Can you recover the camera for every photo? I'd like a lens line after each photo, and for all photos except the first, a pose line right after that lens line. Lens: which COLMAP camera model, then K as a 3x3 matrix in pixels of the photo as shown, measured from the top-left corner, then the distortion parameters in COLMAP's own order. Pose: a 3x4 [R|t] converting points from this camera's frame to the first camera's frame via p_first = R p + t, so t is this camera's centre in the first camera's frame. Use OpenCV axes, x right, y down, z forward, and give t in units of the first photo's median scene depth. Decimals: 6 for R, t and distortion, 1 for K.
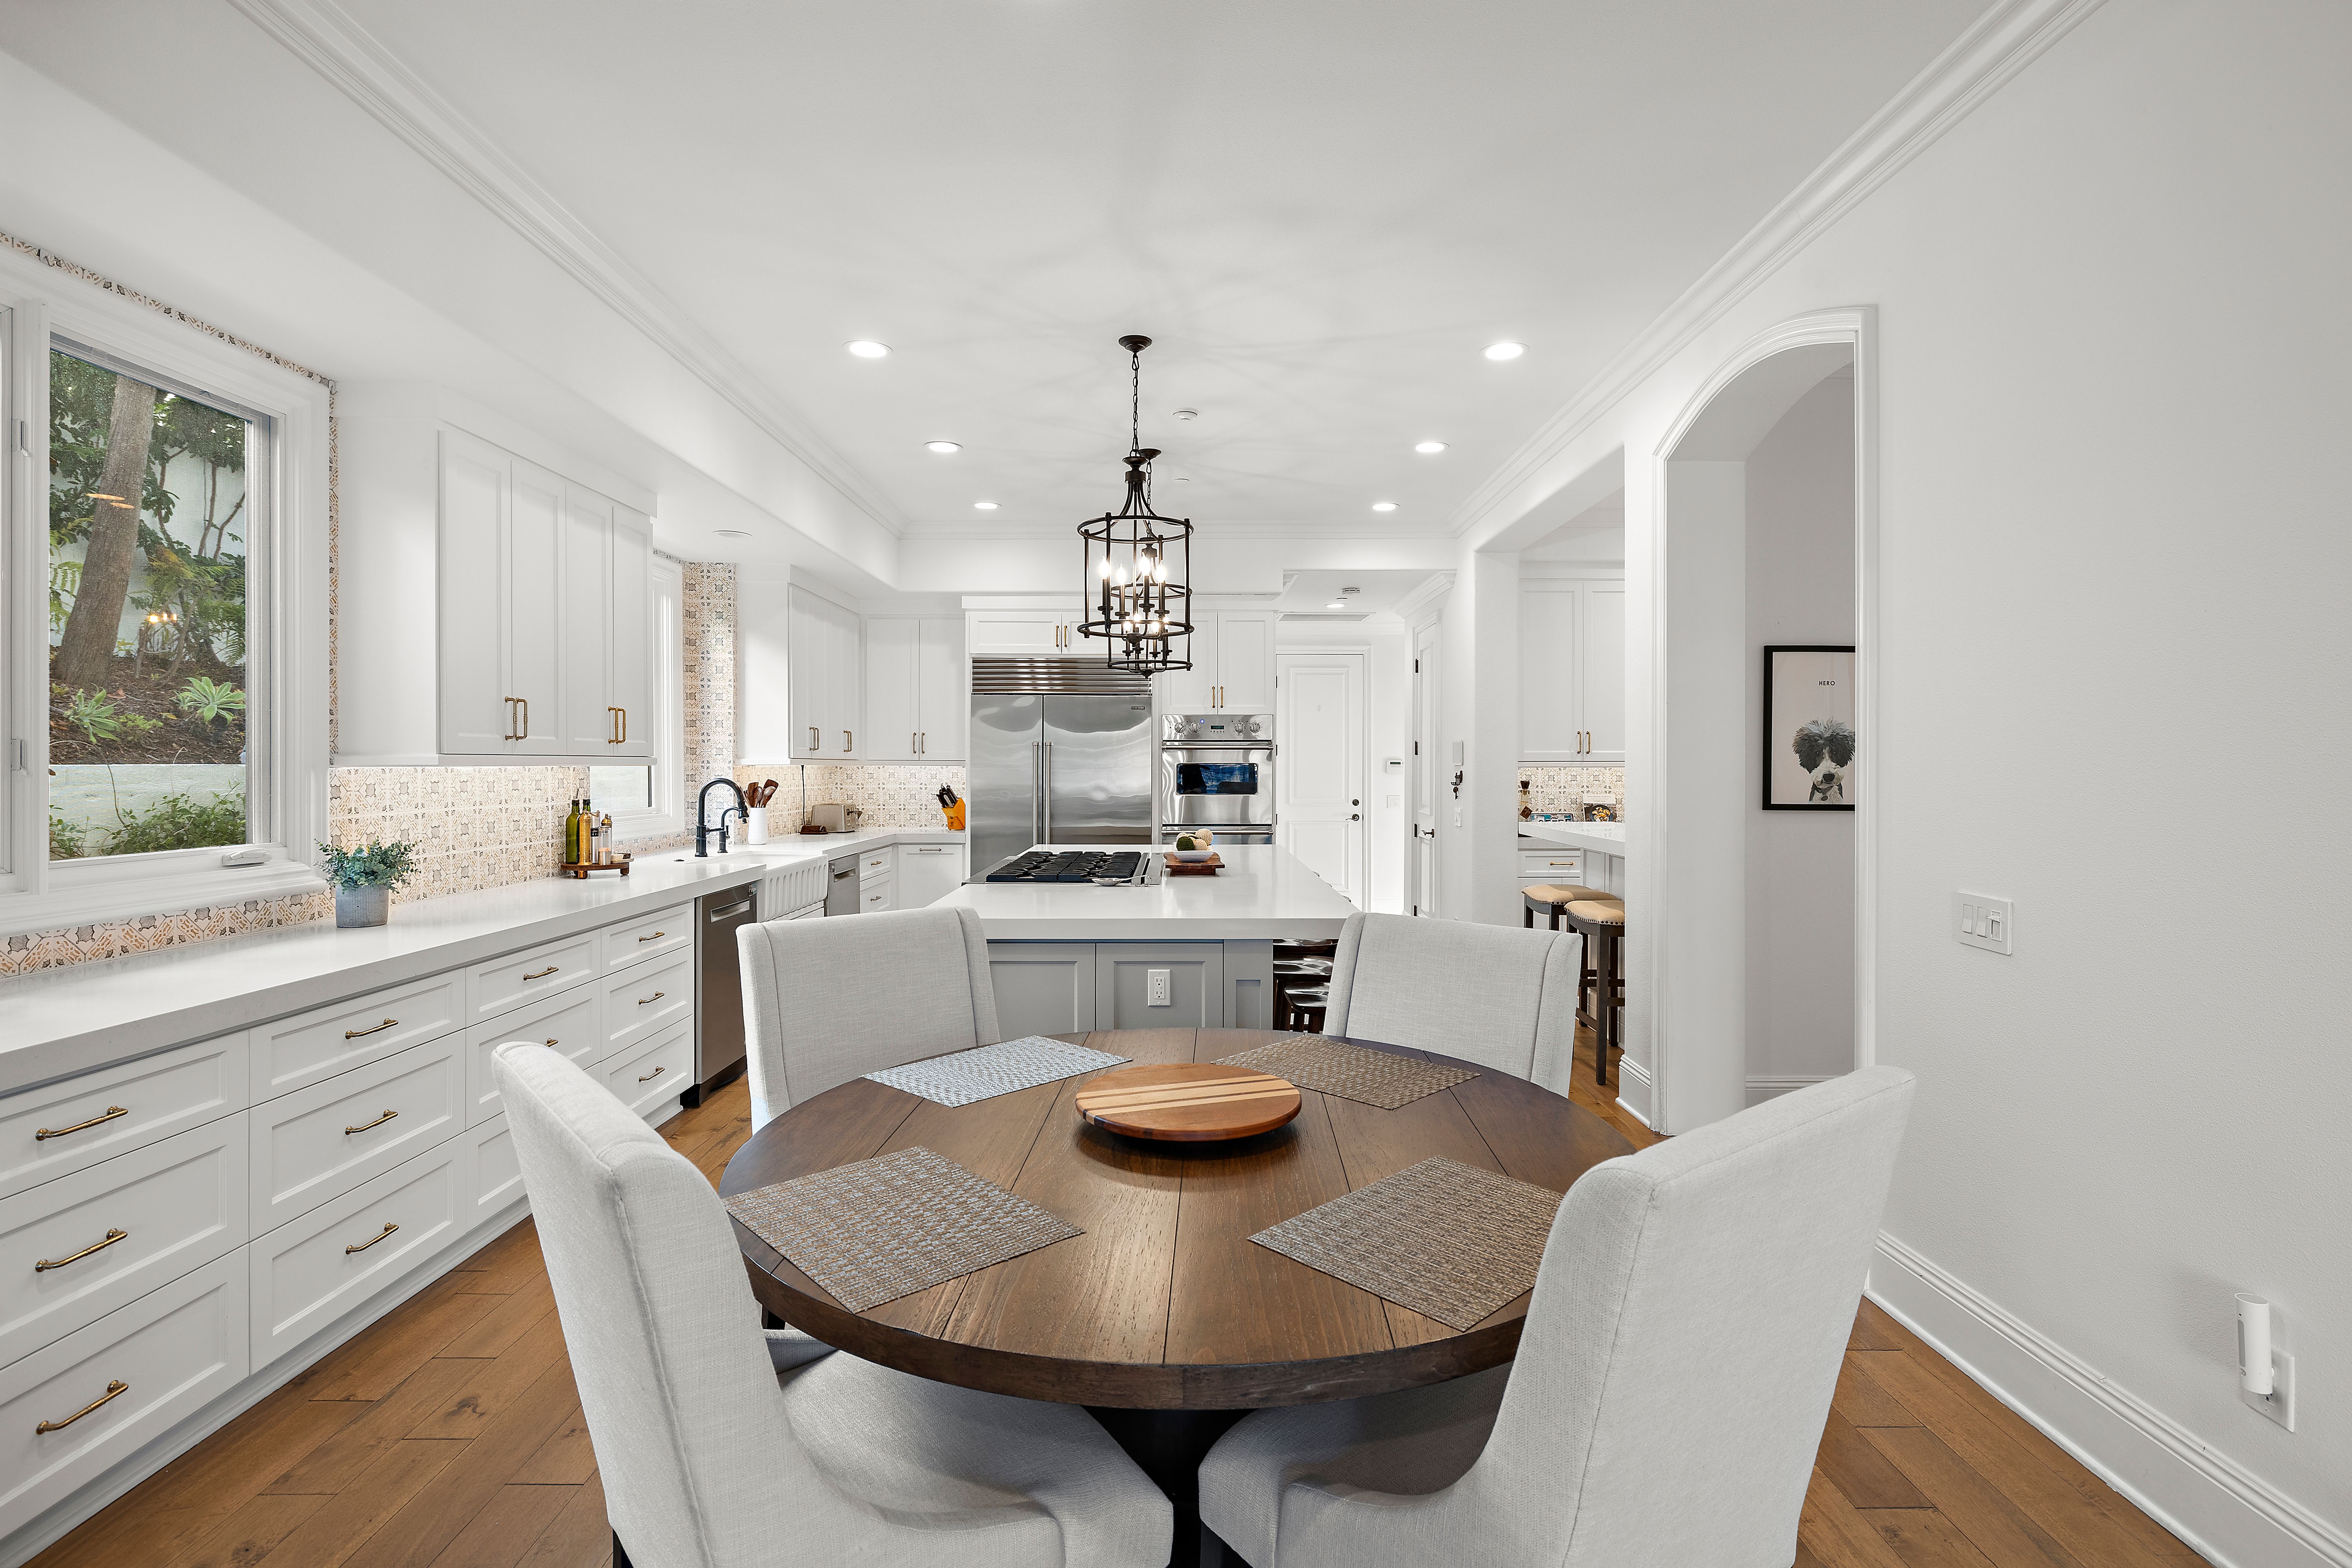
lens RADIAL K [[1106.5, 0, 1181.1], [0, 1106.5, 768.0], [0, 0, 1]] dist [-0.003058, -0.000062]
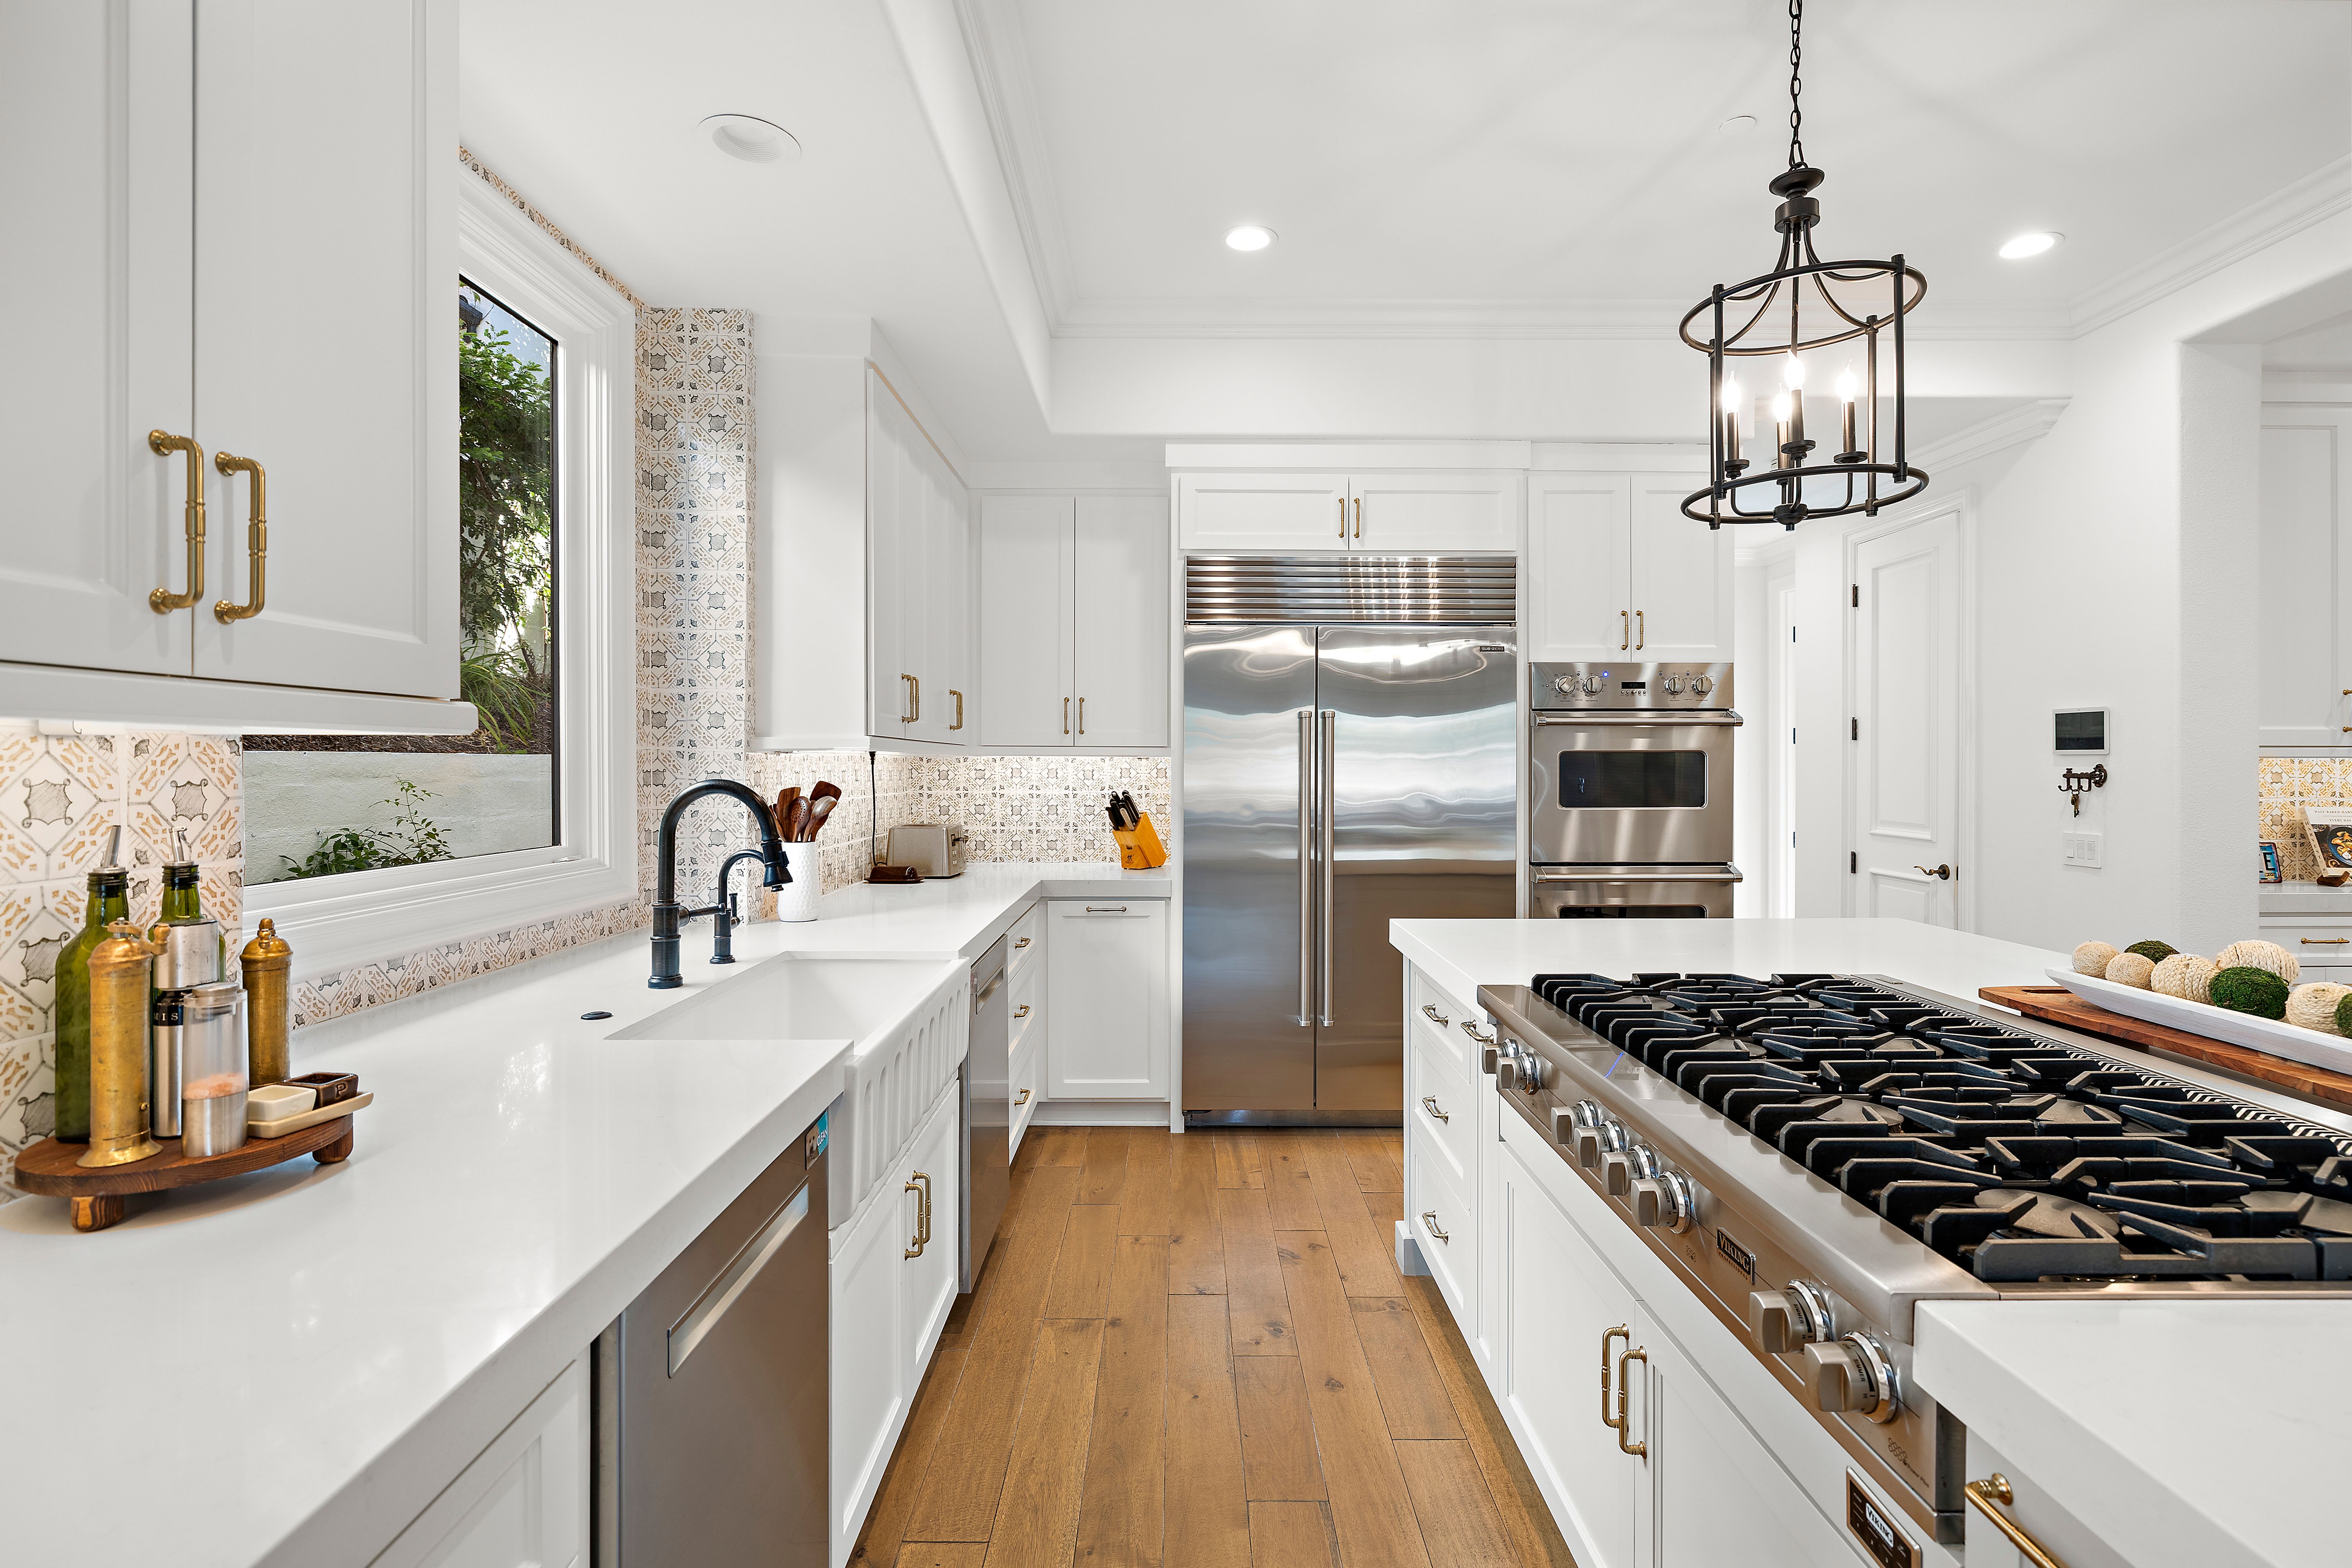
lens RADIAL K [[1106.5, 0, 1197.0], [0, 1106.5, 759.2], [0, 0, 1]] dist [-0.003058, -0.000062]
pose [[0.999936, 0.000680, 0.011325, -0.219898], [-0.000601, 0.999975, -0.007005, 0.004241], [-0.011330, 0.006998, 0.999911, 0.531203]]
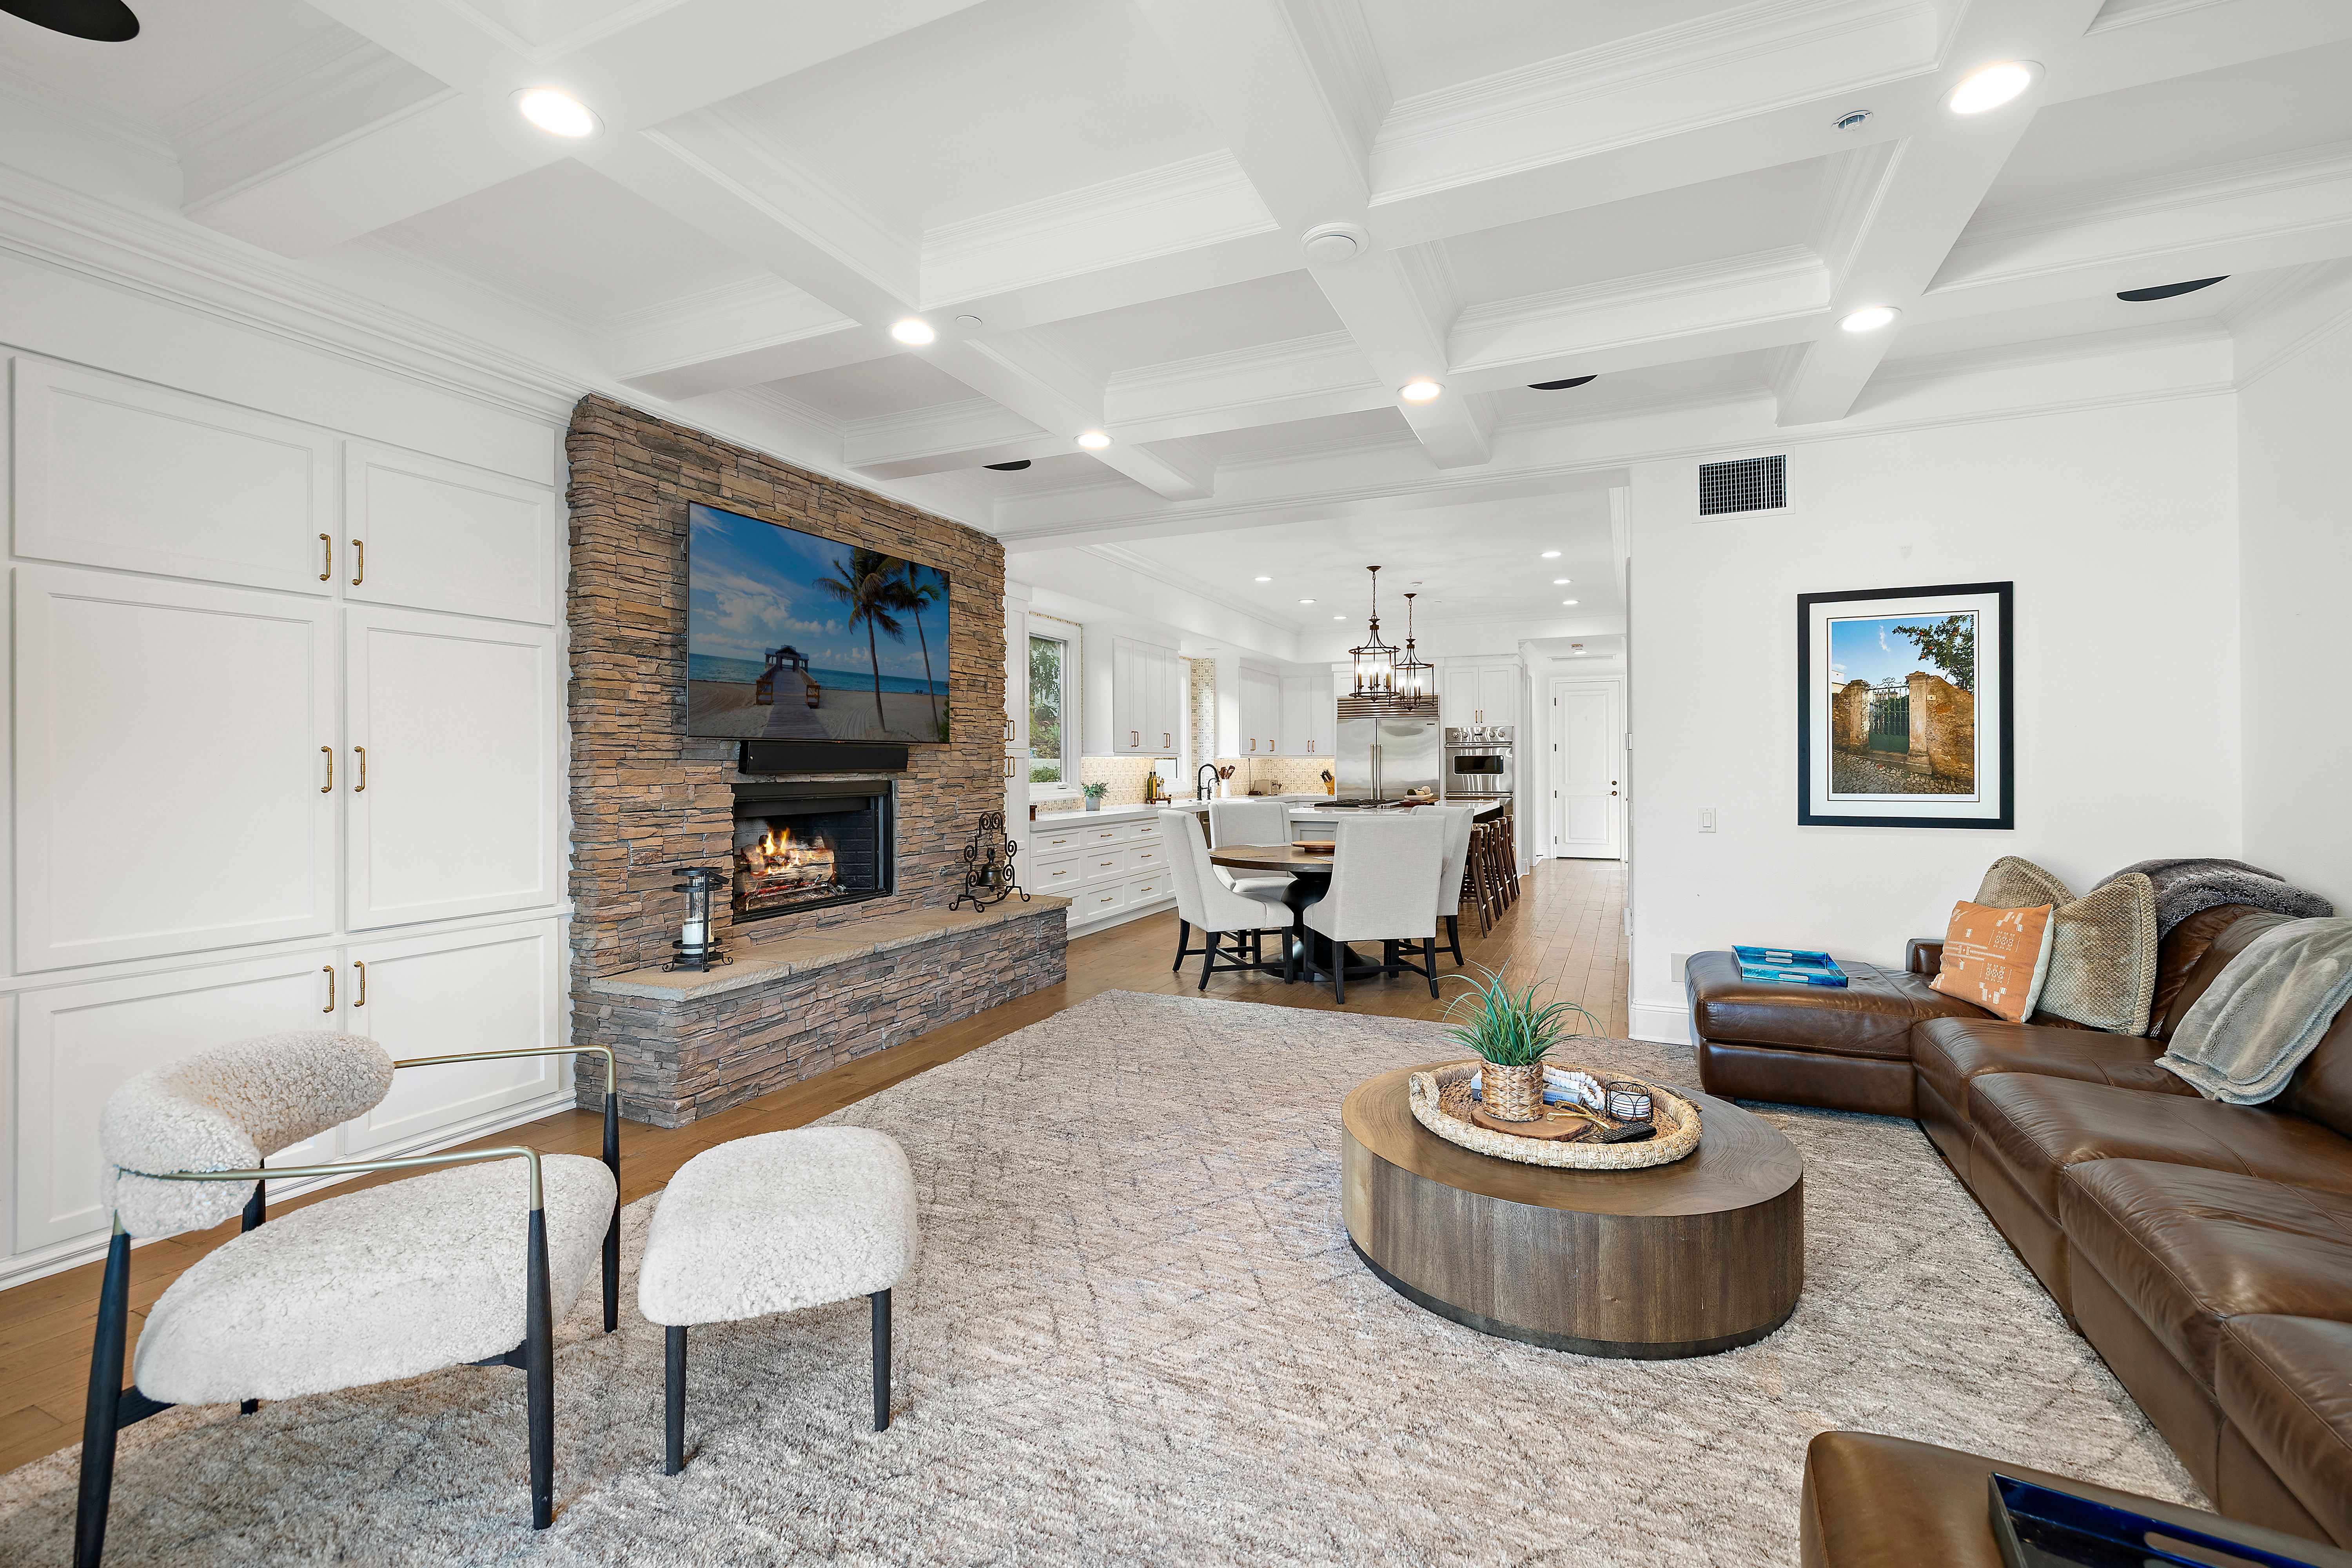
lens RADIAL K [[1003.0, 0, 1206.8], [0, 1003.0, 763.8], [0, 0, 1]] dist [0.005120, -0.001164]
pose [[0.919518, -0.006215, -0.392998, 0.296695], [0.004498, 0.999976, -0.005290, 0.016998], [0.393021, 0.003096, 0.919524, -0.674942]]
